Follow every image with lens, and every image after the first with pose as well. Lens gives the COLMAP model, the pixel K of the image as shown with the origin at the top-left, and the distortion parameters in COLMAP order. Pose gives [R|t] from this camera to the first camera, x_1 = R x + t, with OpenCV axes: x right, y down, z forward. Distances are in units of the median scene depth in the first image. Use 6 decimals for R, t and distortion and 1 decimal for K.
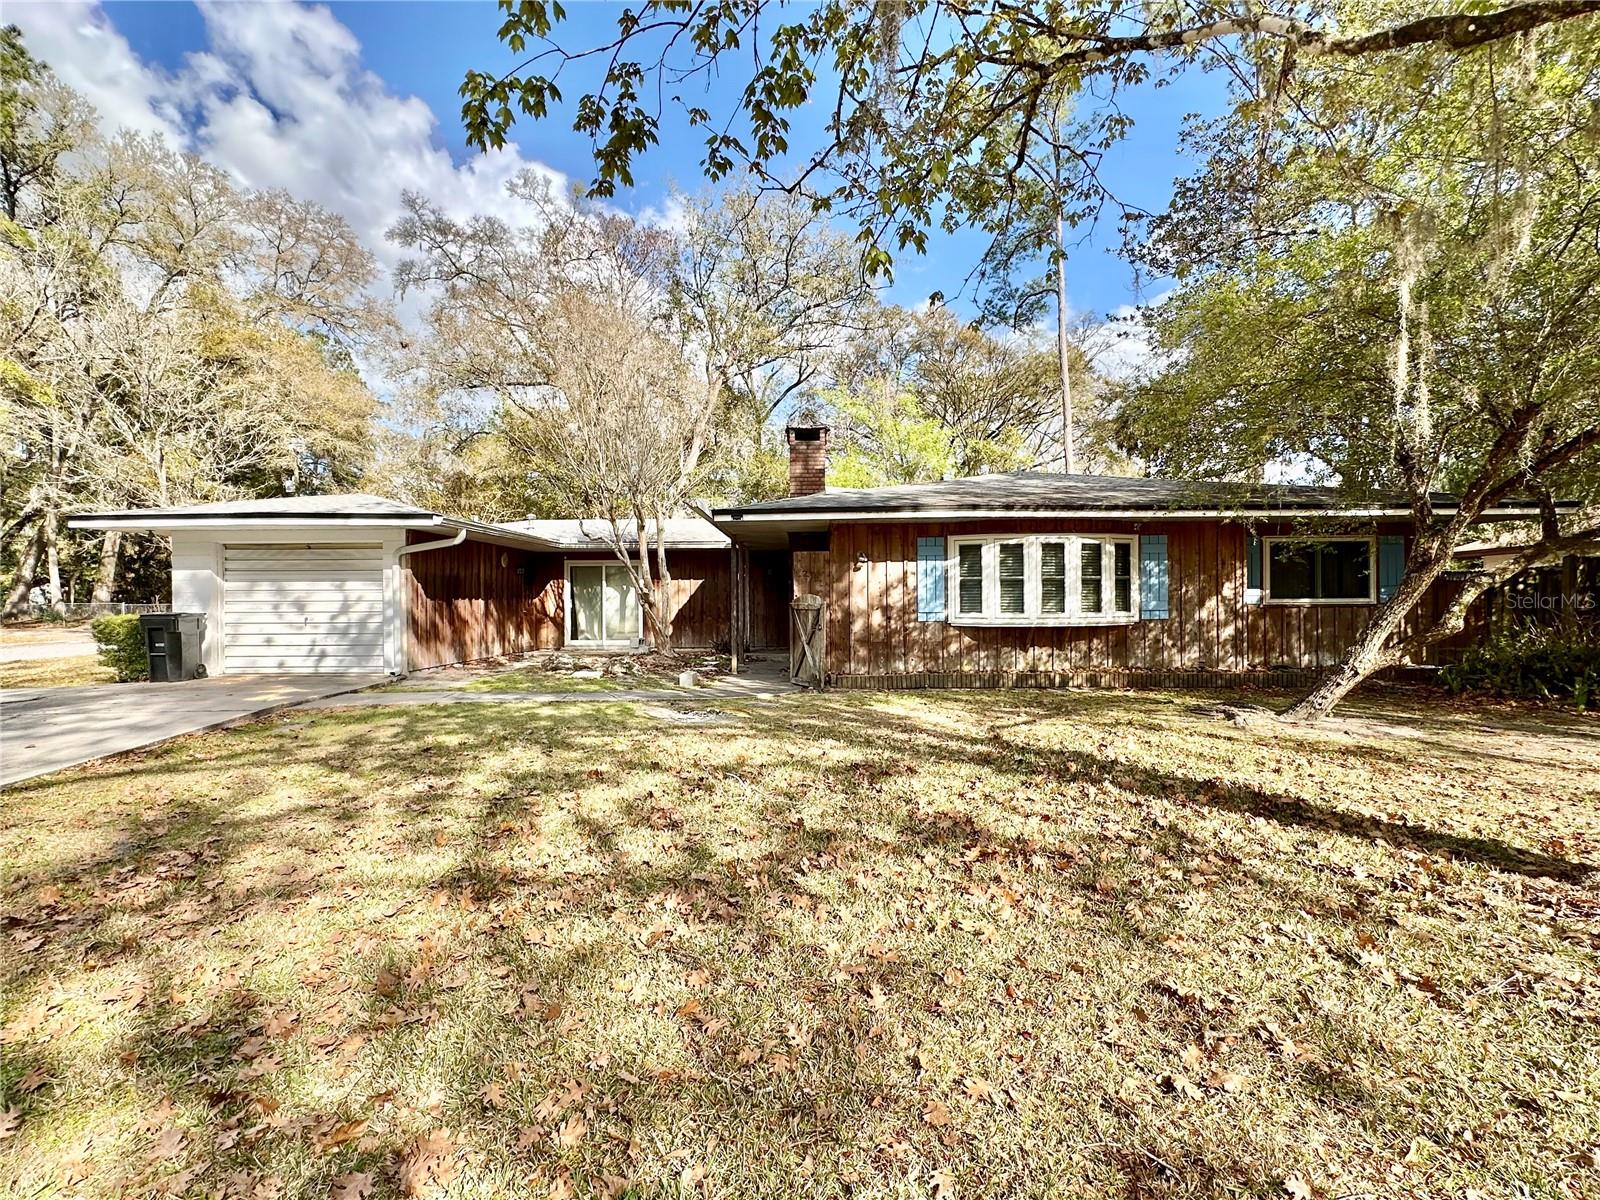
lens RADIAL K [[757.6, 0, 800.0], [0, 757.6, 600.0], [0, 0, 1]] dist [0.002437, 0.000407]
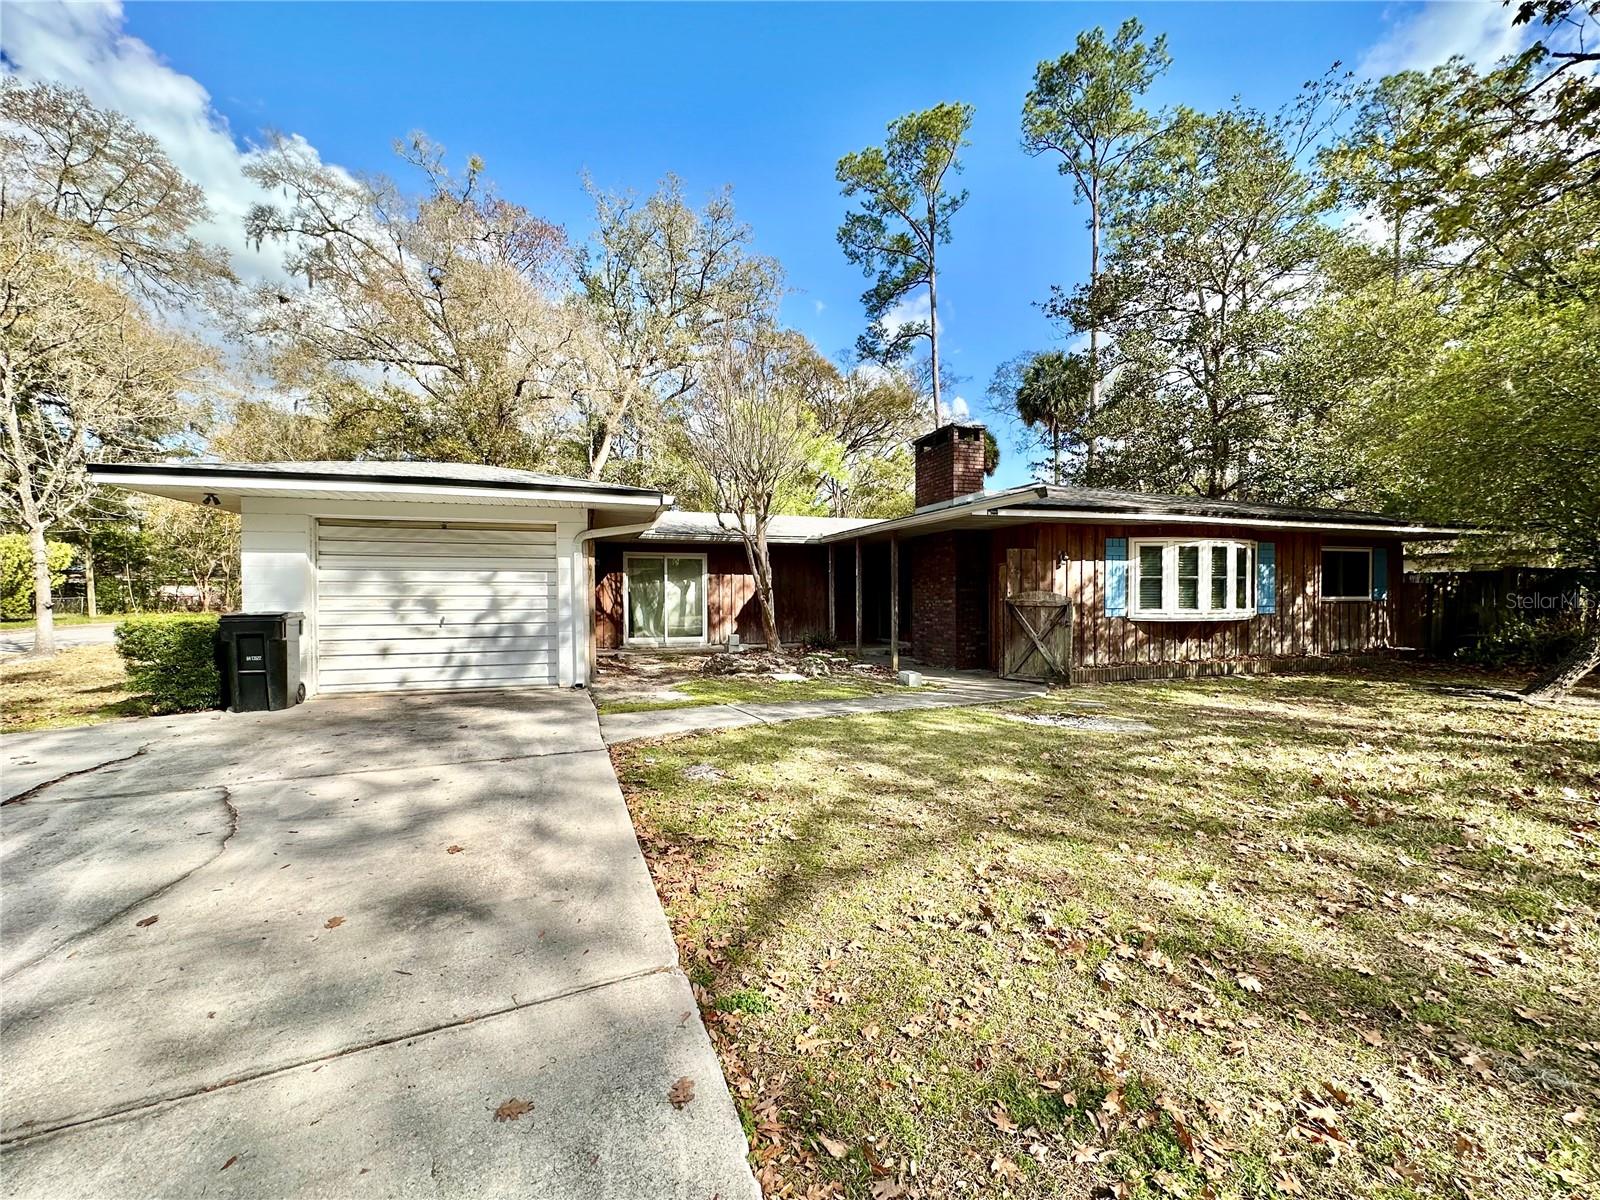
lens RADIAL K [[655.0, 0, 806.4], [0, 655.0, 600.1], [0, 0, 1]] dist [0.000462, 0.000075]
pose [[0.948827, 0.001116, 0.315793, -0.530307], [-0.004174, 0.999951, 0.009008, -0.002416], [-0.315768, -0.009865, 0.948785, 0.259941]]
